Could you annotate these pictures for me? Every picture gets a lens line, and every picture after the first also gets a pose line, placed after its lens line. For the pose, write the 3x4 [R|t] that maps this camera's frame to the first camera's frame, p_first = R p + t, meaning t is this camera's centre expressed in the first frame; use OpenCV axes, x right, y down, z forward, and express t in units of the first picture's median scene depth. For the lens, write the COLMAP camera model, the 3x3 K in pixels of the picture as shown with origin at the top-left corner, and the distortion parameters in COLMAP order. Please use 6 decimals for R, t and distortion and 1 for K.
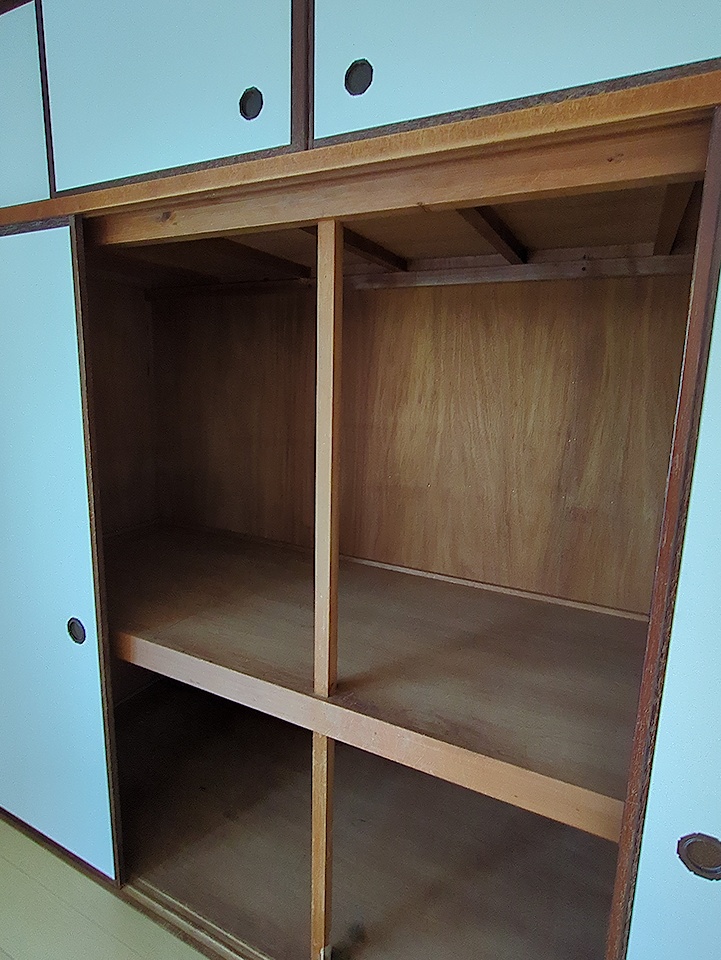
lens RADIAL K [[545.3, 0, 360.5], [0, 545.3, 480.0], [0, 0, 1]] dist [-0.000500, 0.000182]
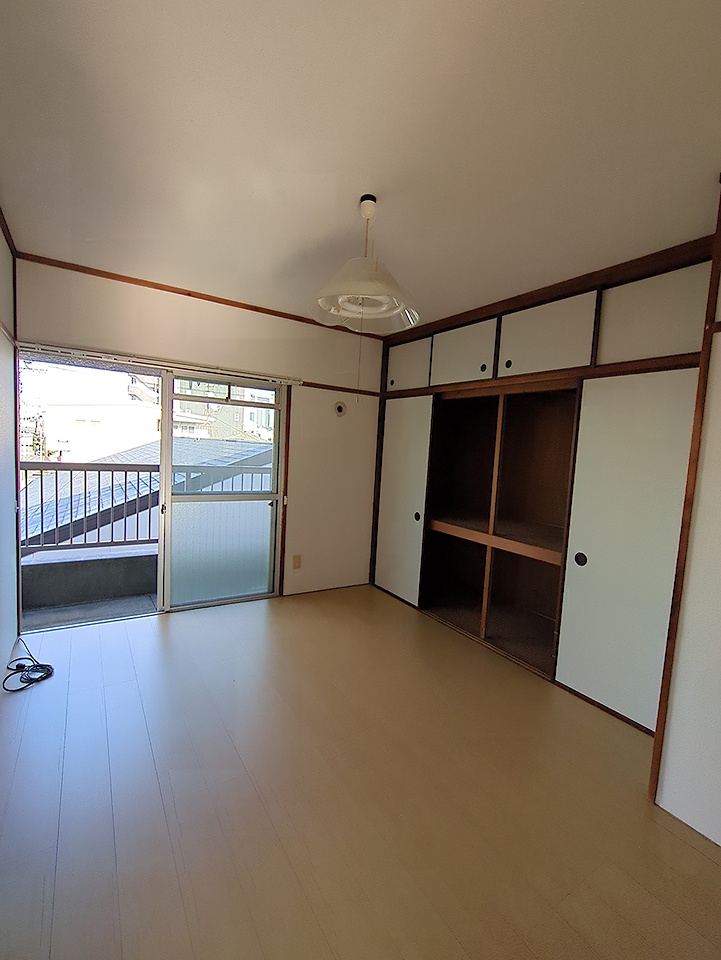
lens RADIAL K [[431.6, 0, 360.5], [0, 431.6, 480.0], [0, 0, 1]] dist [-0.000115, -0.000003]
pose [[0.862640, 0.062866, -0.501896, 0.614453], [-0.128064, 0.987062, -0.096475, 0.500731], [0.489338, 0.147499, 0.859531, -1.893170]]
